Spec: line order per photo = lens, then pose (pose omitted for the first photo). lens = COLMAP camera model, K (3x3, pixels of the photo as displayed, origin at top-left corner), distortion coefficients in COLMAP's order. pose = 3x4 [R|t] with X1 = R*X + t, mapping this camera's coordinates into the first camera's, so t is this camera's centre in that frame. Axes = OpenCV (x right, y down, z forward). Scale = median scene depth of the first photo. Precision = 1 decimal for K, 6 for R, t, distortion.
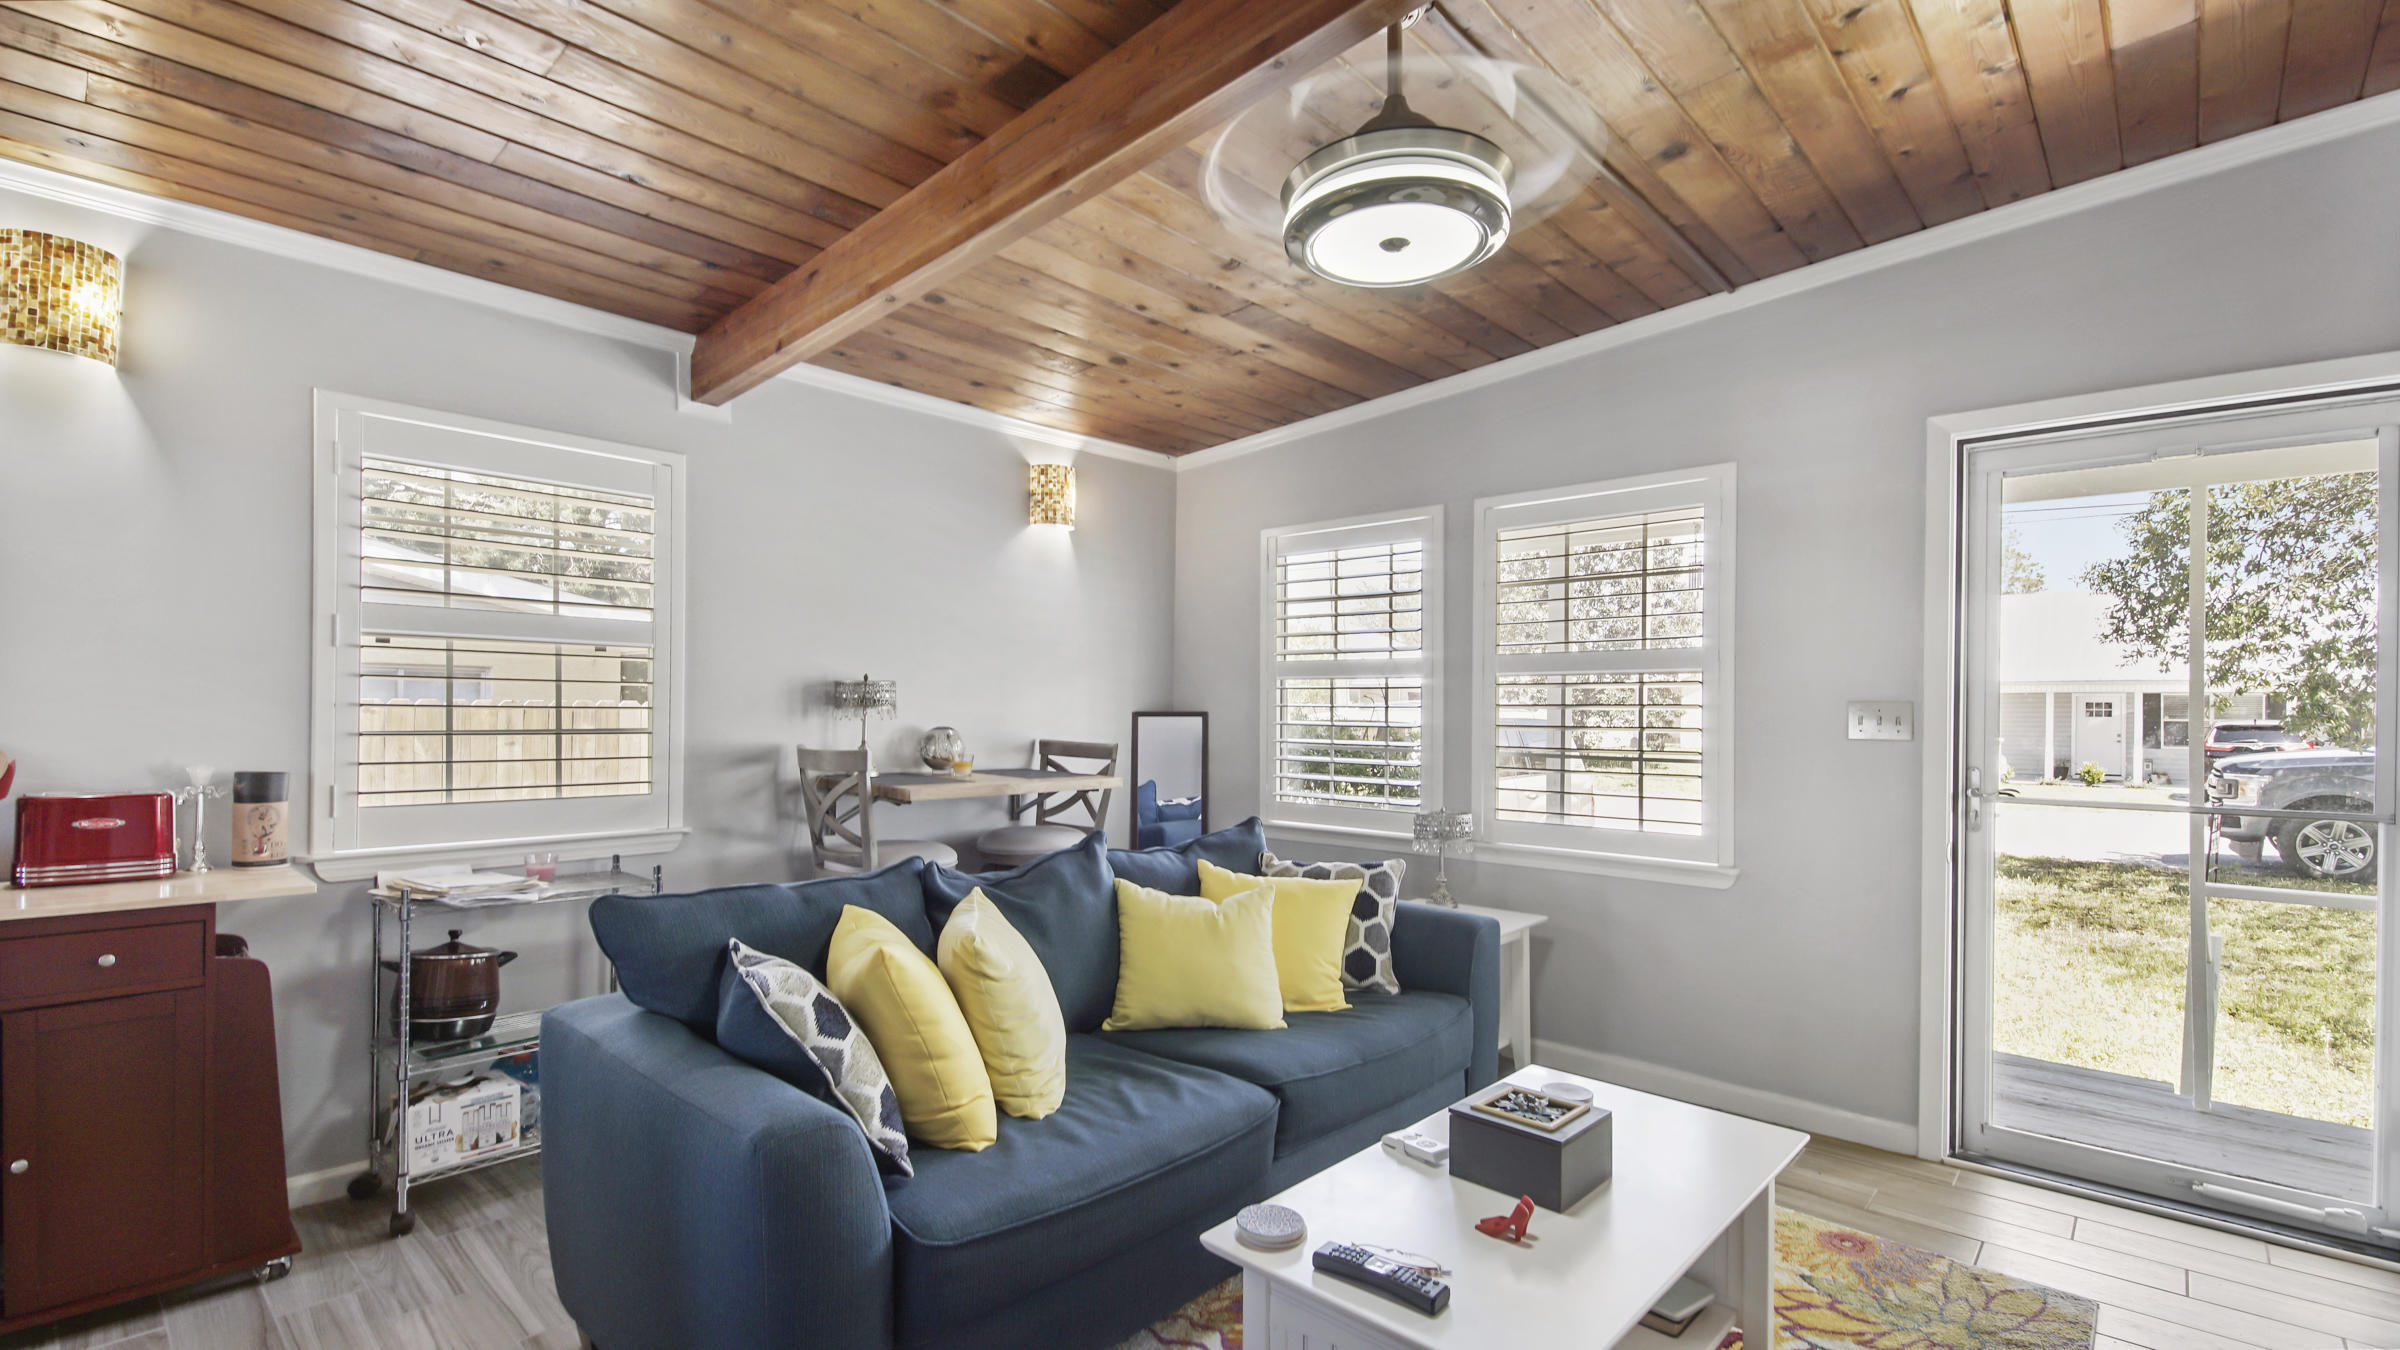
lens RADIAL K [[1098.5, 0, 1237.1], [0, 1098.5, 716.4], [0, 0, 1]] dist [0.012188, -0.000571]
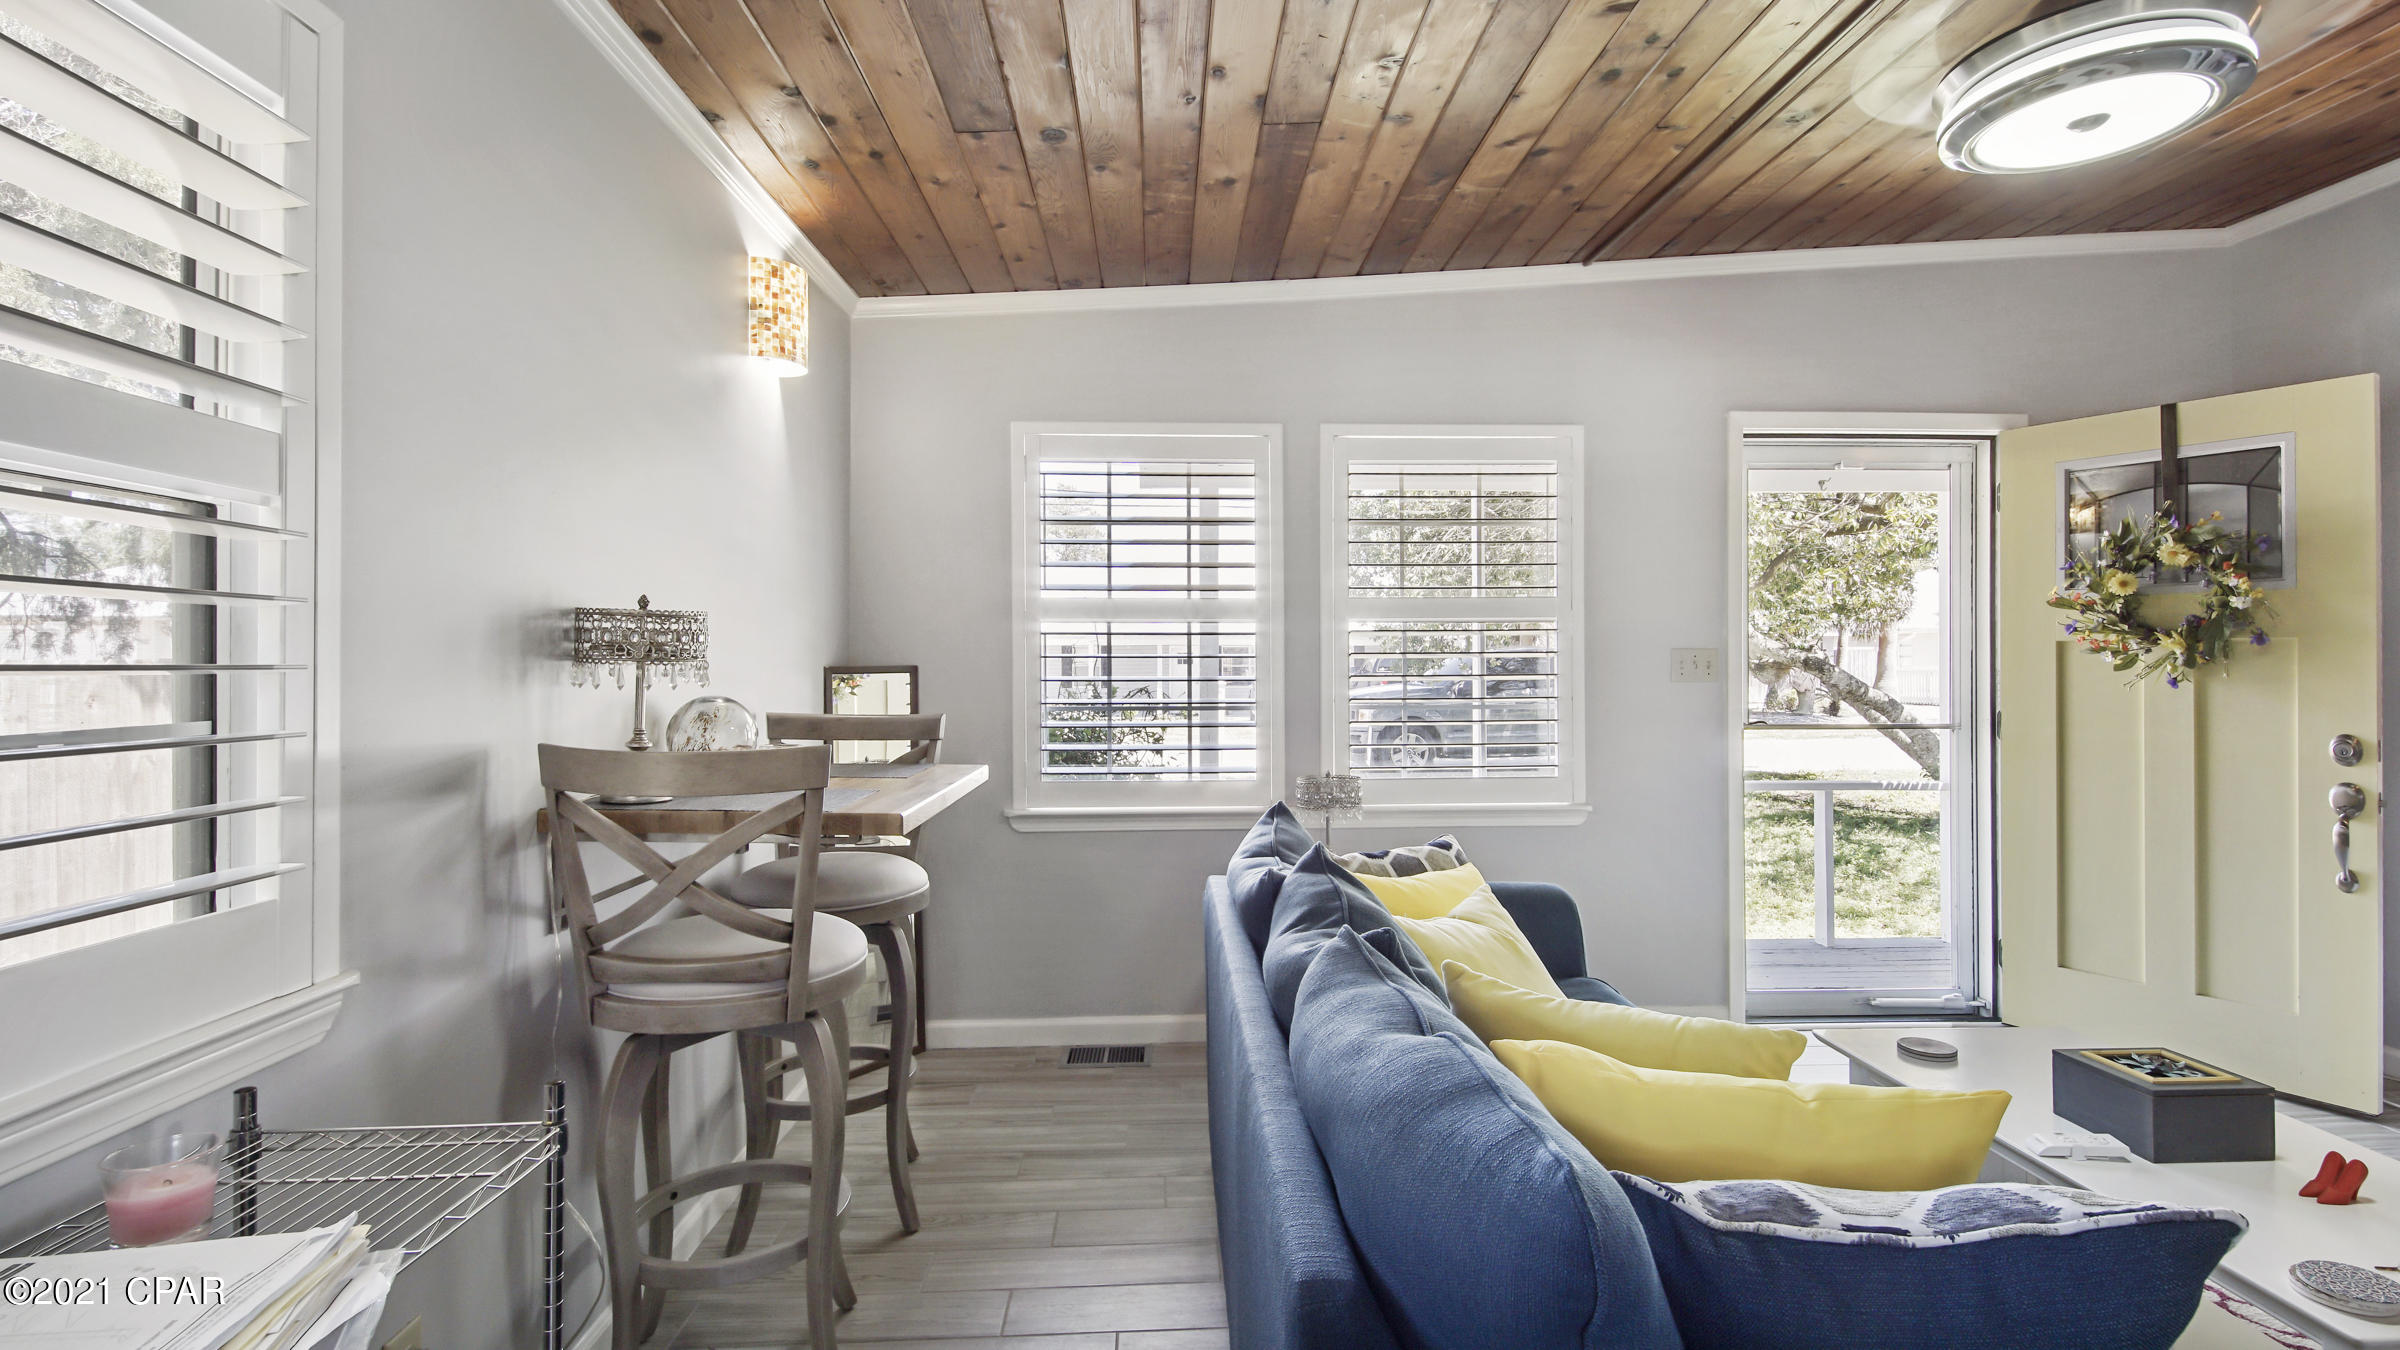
lens RADIAL K [[1098.5, 0, 1217.5], [0, 1098.5, 661.7], [0, 0, 1]] dist [0.012188, -0.000571]
pose [[0.701917, -0.007662, 0.712217, -0.479832], [0.012127, 0.999926, -0.001195, -0.004330], [-0.712155, 0.009476, 0.701958, 0.436336]]
